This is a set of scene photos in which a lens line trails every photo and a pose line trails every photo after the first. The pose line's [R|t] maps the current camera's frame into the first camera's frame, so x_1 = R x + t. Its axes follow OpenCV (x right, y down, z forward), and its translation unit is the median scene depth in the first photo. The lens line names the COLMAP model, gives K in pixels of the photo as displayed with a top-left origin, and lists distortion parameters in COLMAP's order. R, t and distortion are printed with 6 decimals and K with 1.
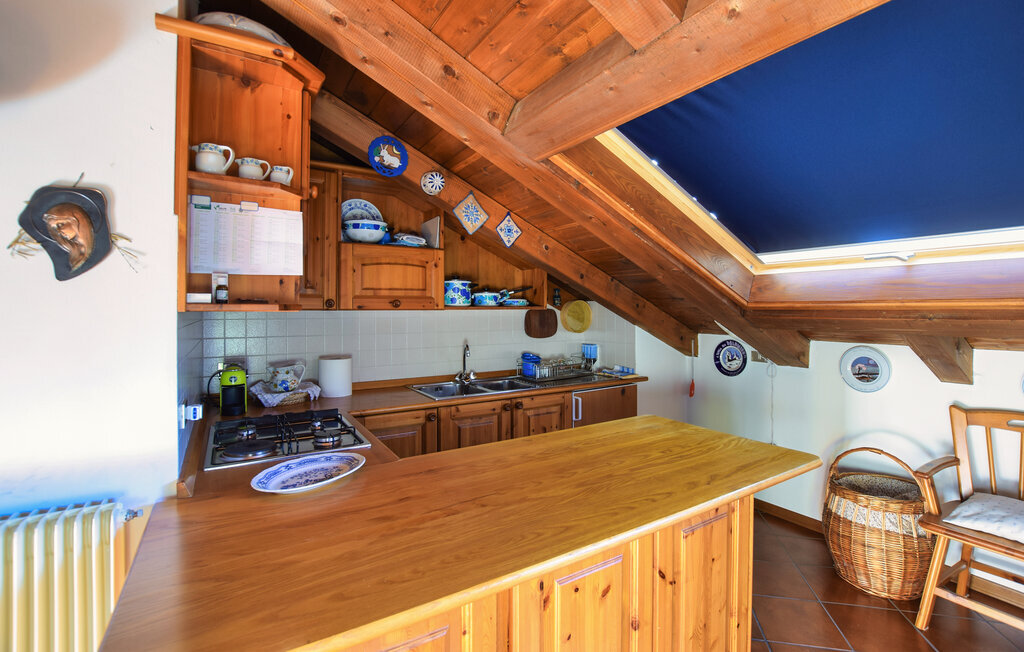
lens RADIAL K [[456.5, 0, 517.1], [0, 456.5, 312.5], [0, 0, 1]] dist [-0.027953, 0.002980]
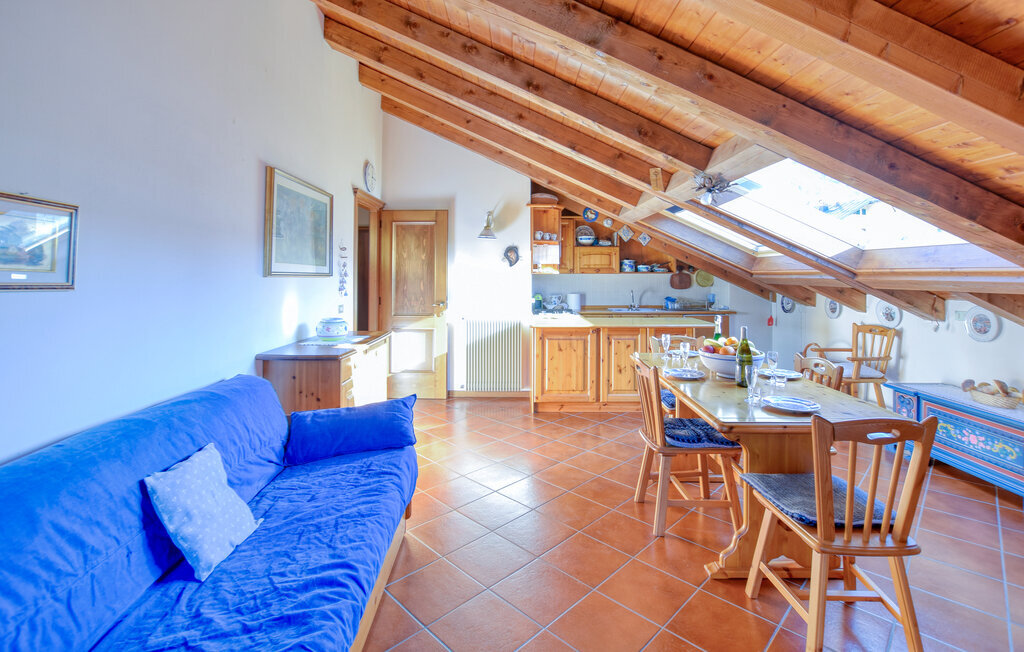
lens RADIAL K [[480.3, 0, 511.0], [0, 480.3, 267.8], [0, 0, 1]] dist [-0.023294, -0.000329]
pose [[0.843664, -0.003455, -0.536860, 0.740546], [-0.007217, 0.999816, -0.017774, 0.012428], [0.536823, 0.018870, 0.843484, -1.430038]]
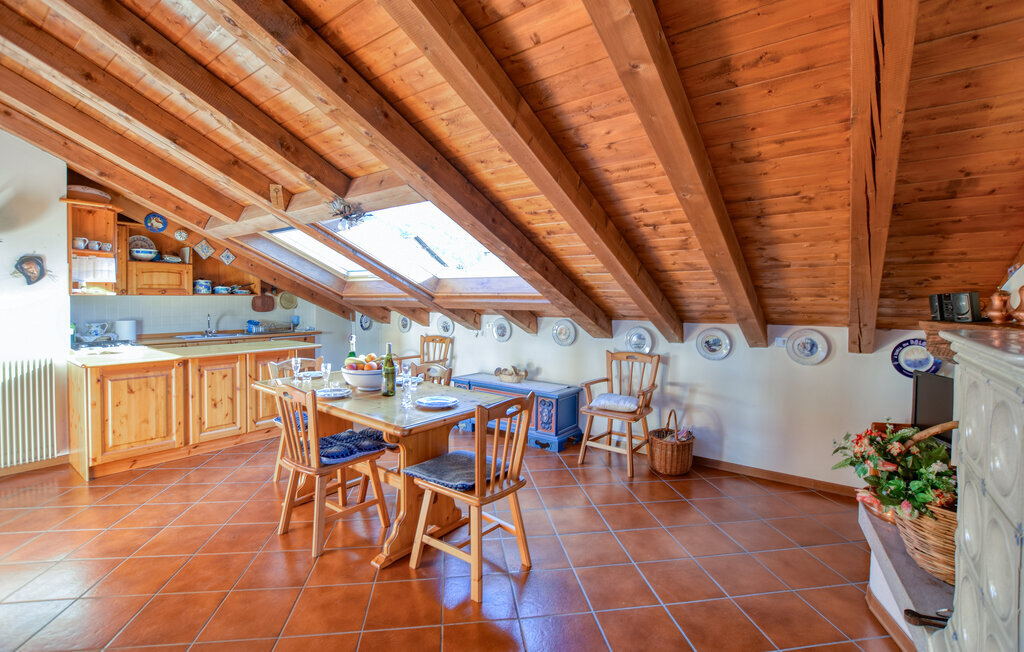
lens RADIAL K [[456.5, 0, 516.0], [0, 456.5, 310.3], [0, 0, 1]] dist [-0.027953, 0.002980]
pose [[0.934205, -0.001719, 0.356733, 0.498251], [-0.005789, 0.999784, 0.019978, 0.012542], [-0.356690, -0.020728, 0.933993, -1.444035]]
